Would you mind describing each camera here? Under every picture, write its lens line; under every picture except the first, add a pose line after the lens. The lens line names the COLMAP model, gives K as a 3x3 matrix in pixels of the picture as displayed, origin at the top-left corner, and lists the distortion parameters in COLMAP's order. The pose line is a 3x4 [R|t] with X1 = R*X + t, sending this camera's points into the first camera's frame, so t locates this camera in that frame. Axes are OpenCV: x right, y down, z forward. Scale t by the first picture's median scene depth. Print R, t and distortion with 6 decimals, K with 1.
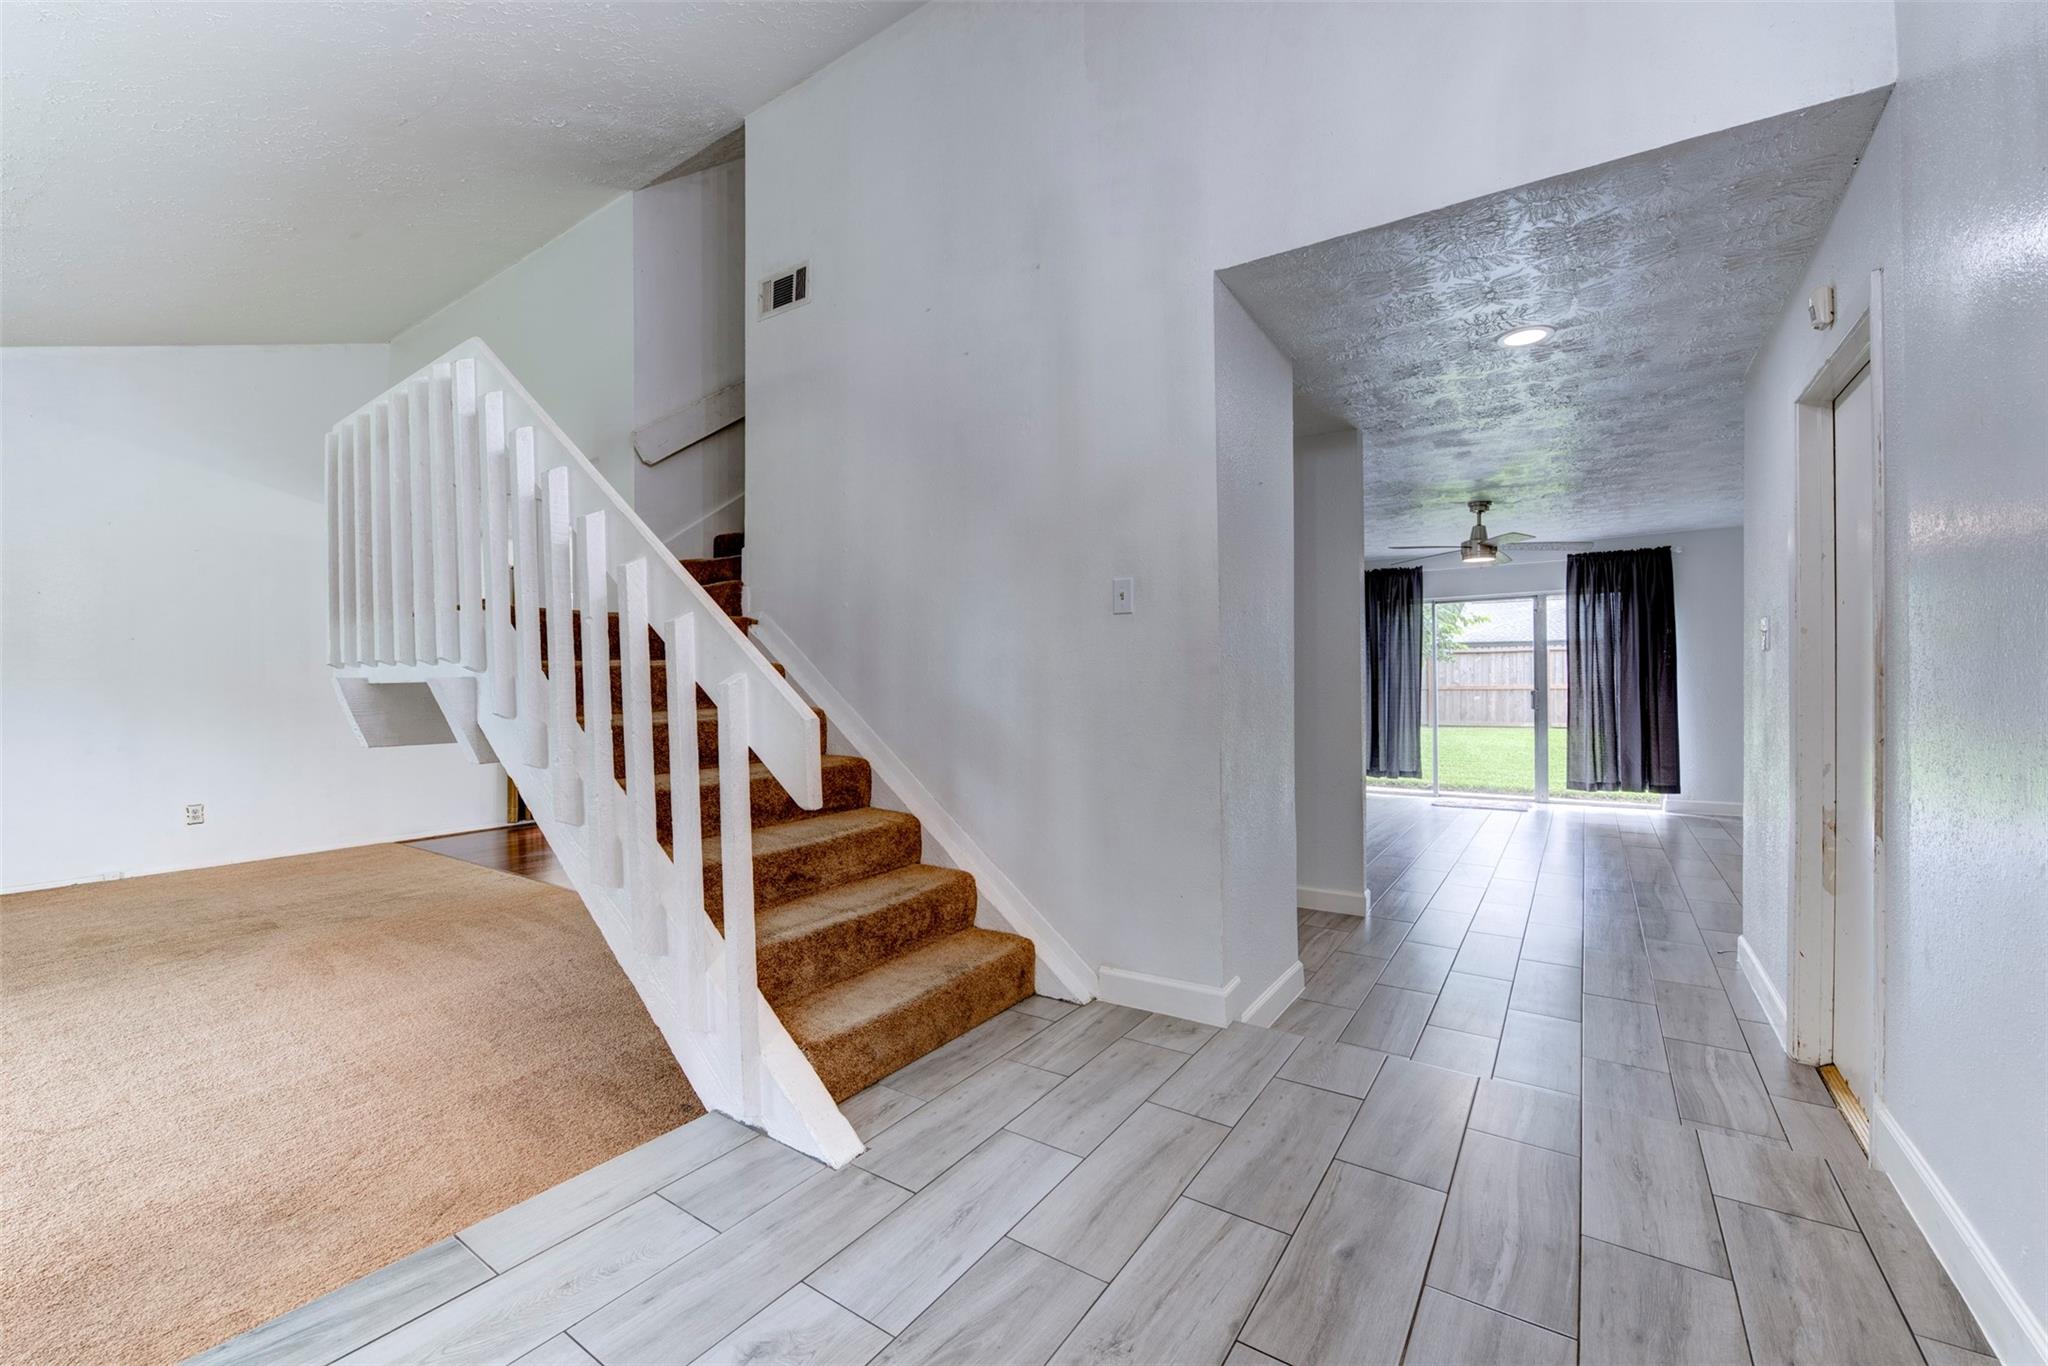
lens RADIAL K [[821.5, 0, 1026.7], [0, 821.5, 686.1], [0, 0, 1]] dist [-0.017235, -0.001209]
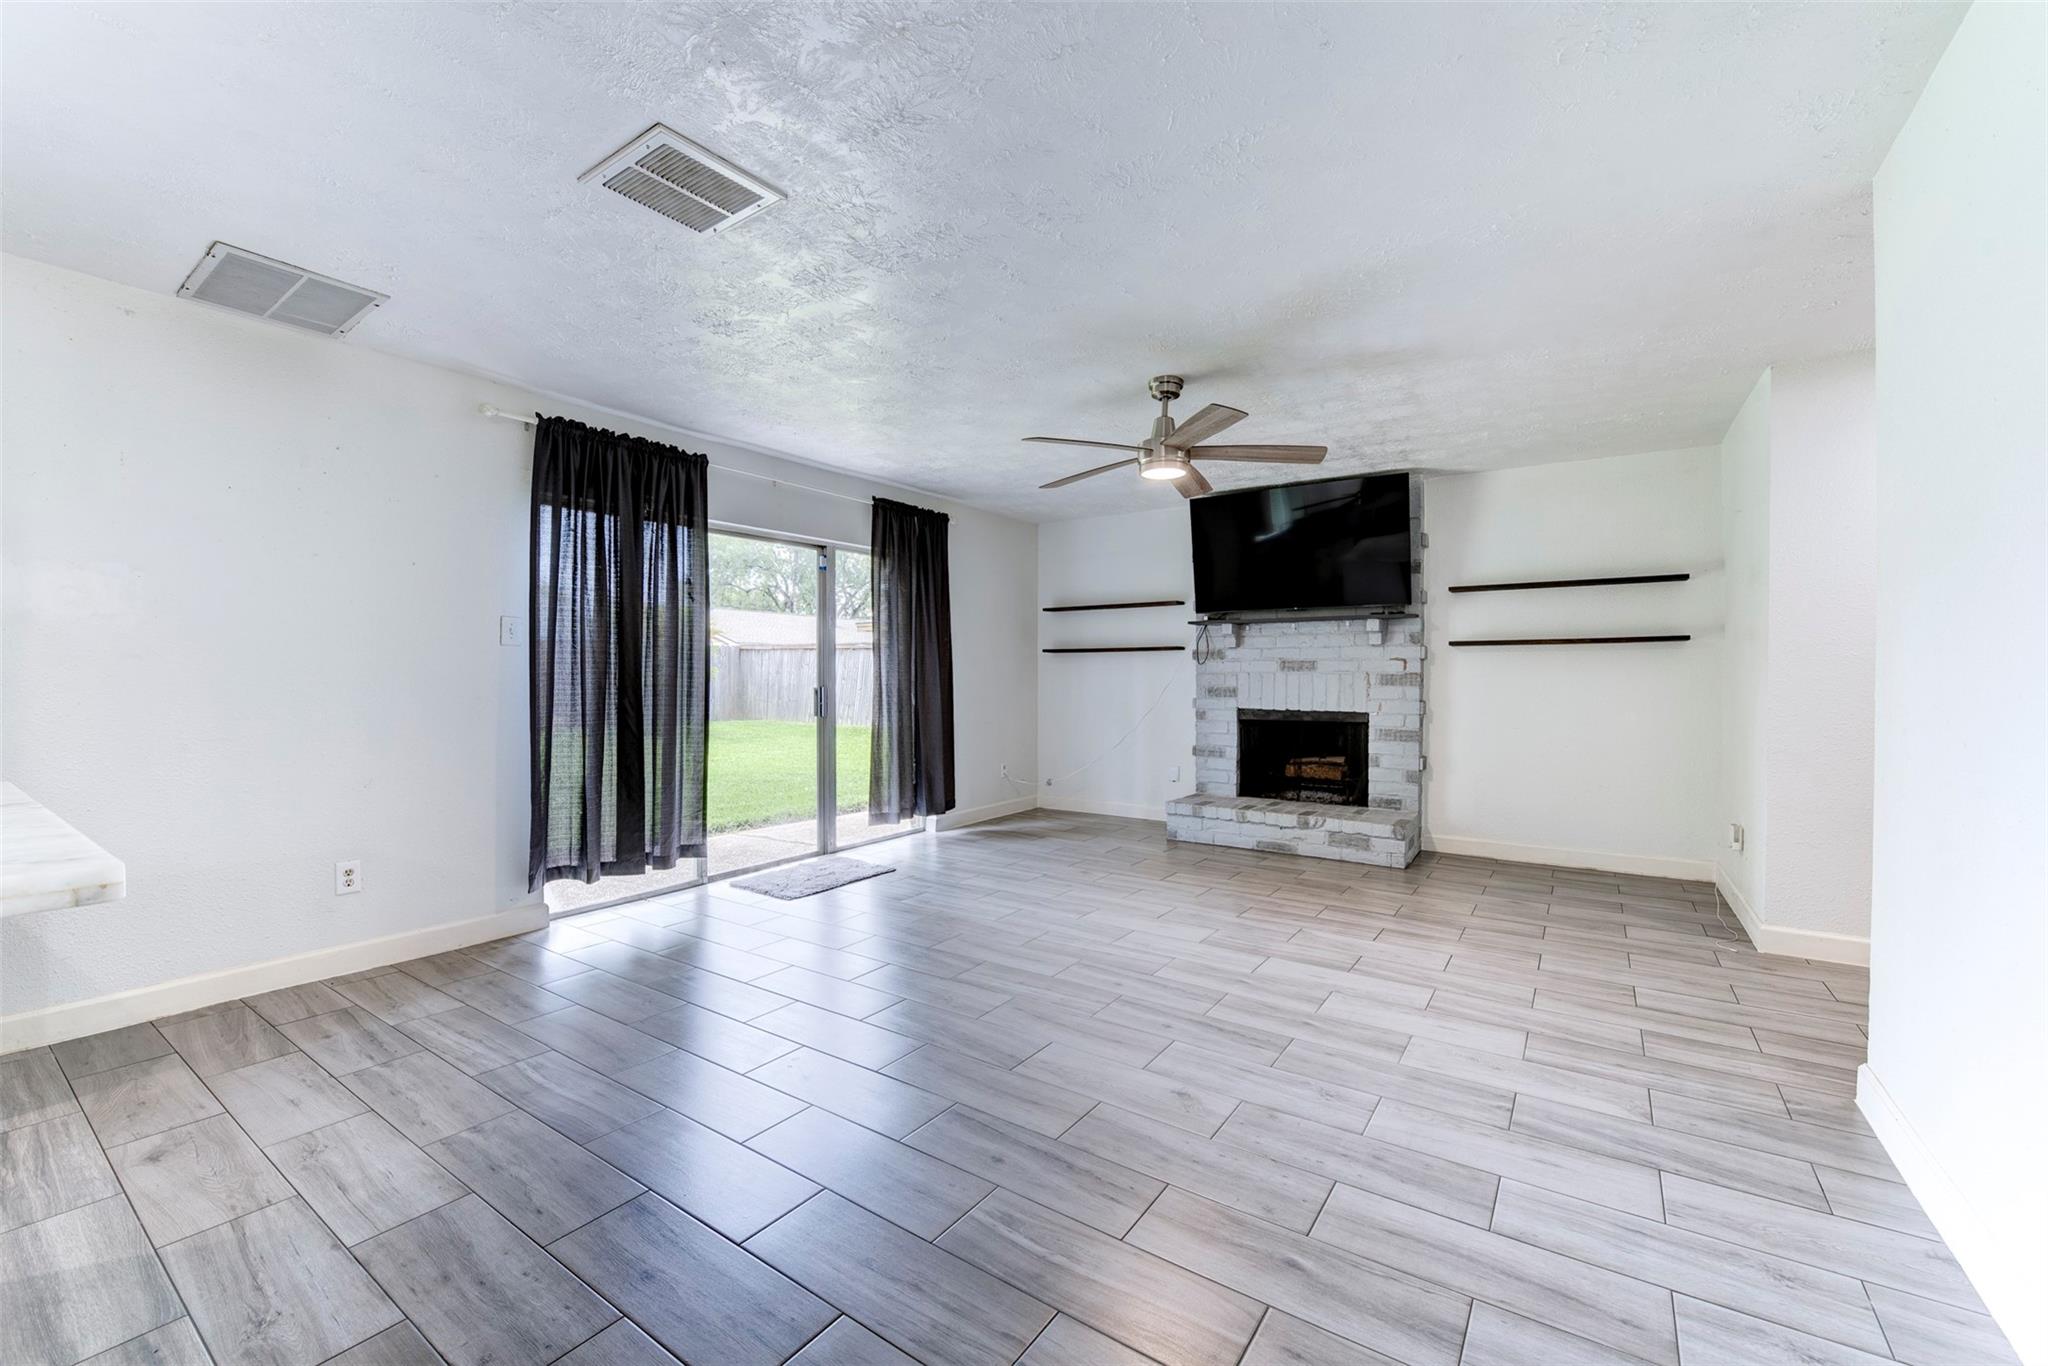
lens RADIAL K [[821.5, 0, 1020.4], [0, 821.5, 678.3], [0, 0, 1]] dist [-0.017235, -0.001209]
pose [[0.002398, 0.006691, 0.999975, -0.098208], [0.004271, 0.999968, -0.006702, 0.005674], [-0.999988, 0.004287, 0.002370, 1.706555]]
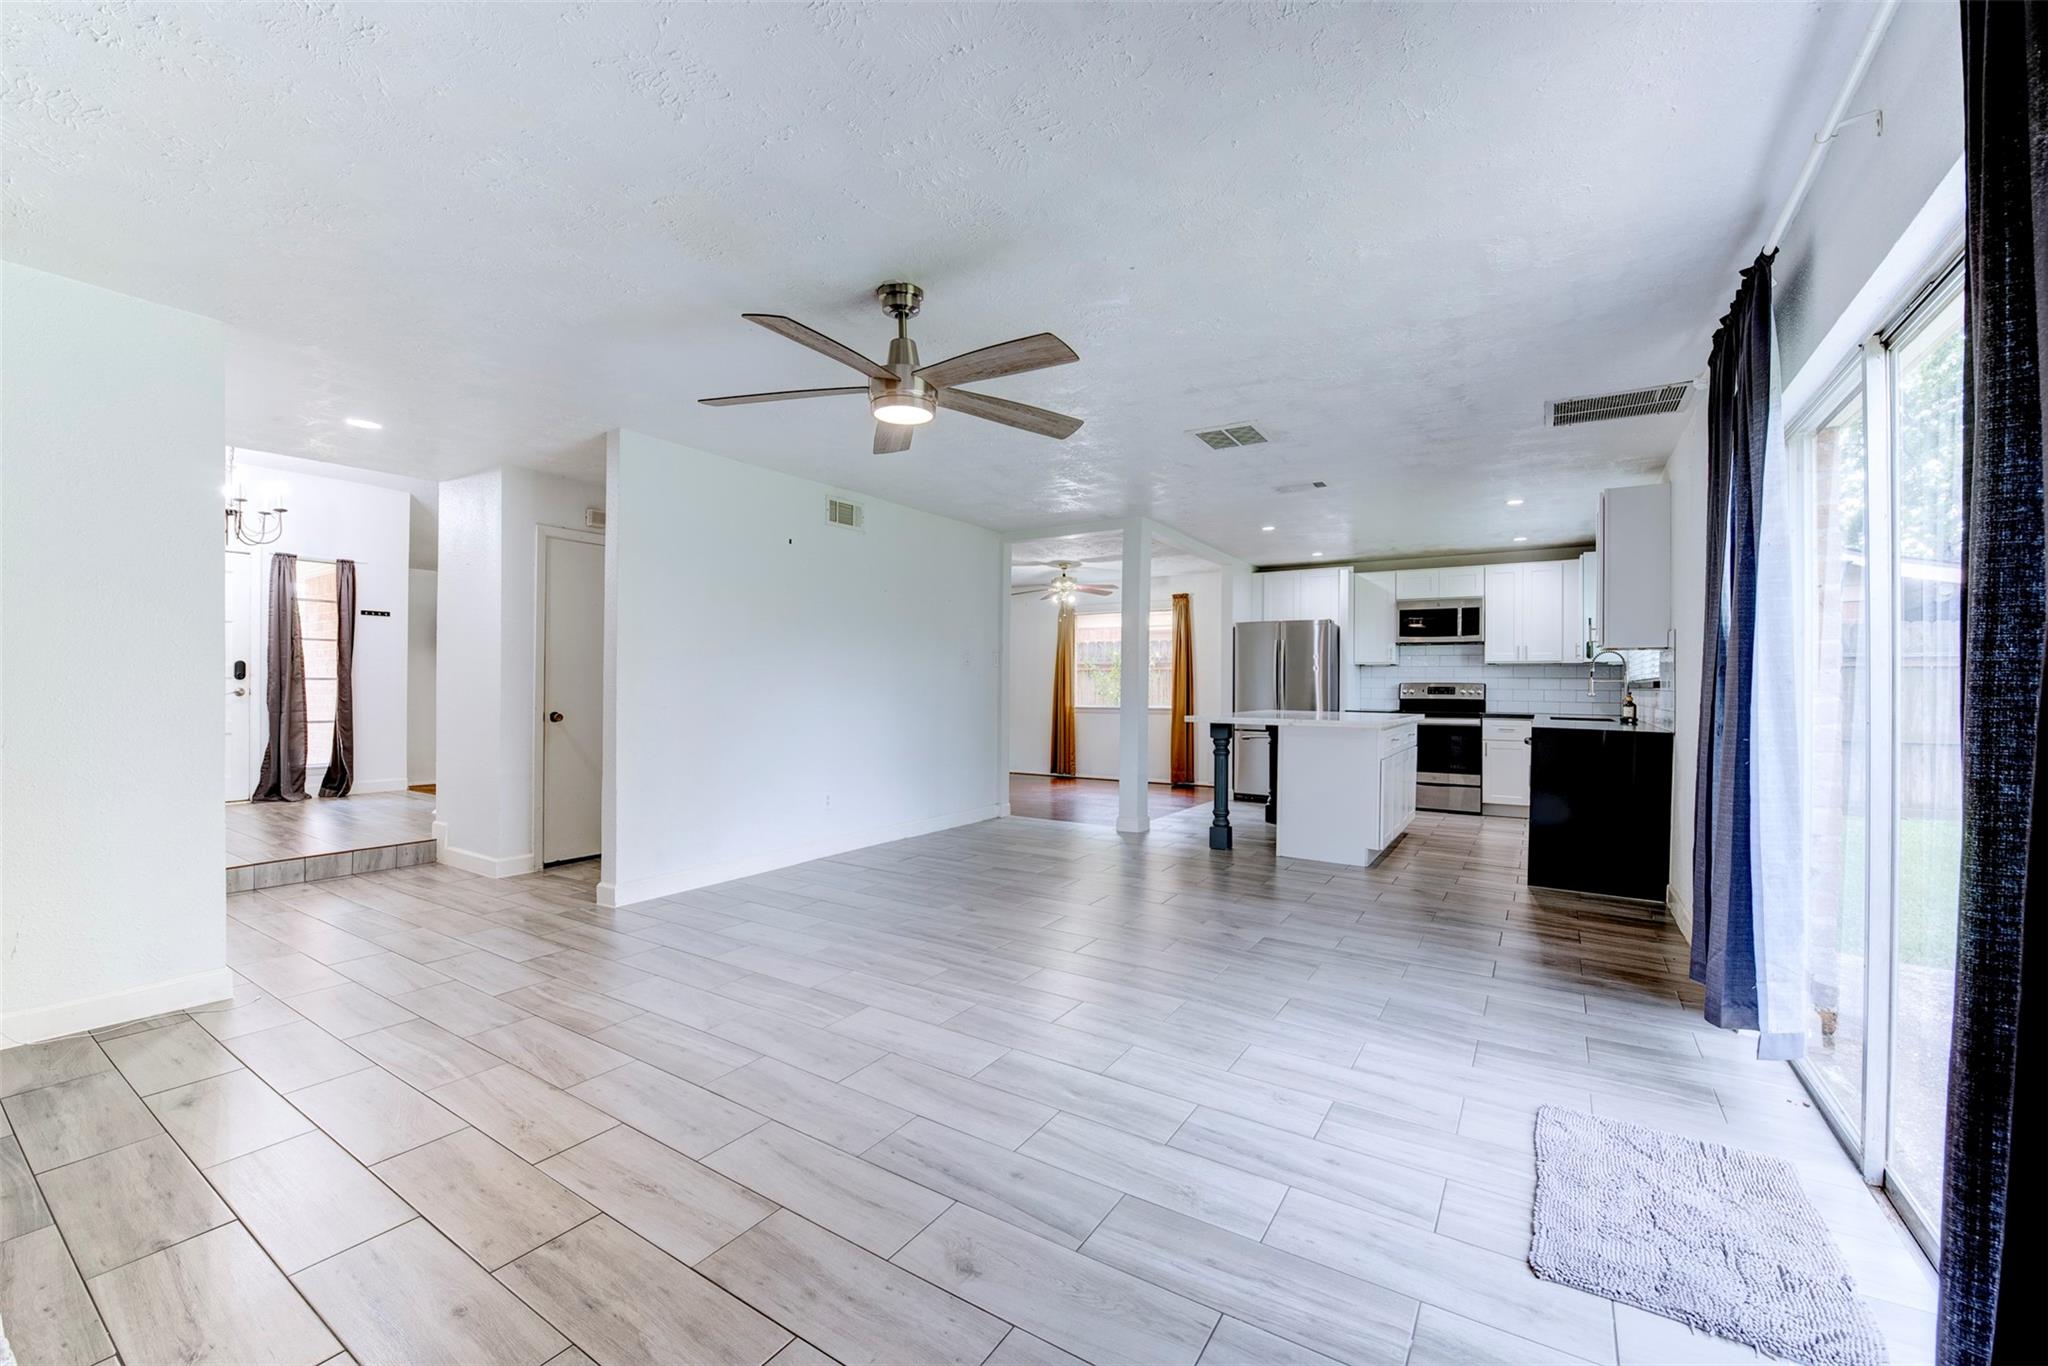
lens RADIAL K [[821.5, 0, 1013.0], [0, 821.5, 684.8], [0, 0, 1]] dist [-0.017235, -0.001209]
pose [[0.019609, 0.008134, -0.999775, 1.570878], [-0.010767, 0.999911, 0.007924, -0.009631], [0.999750, 0.010610, 0.019695, 1.625327]]
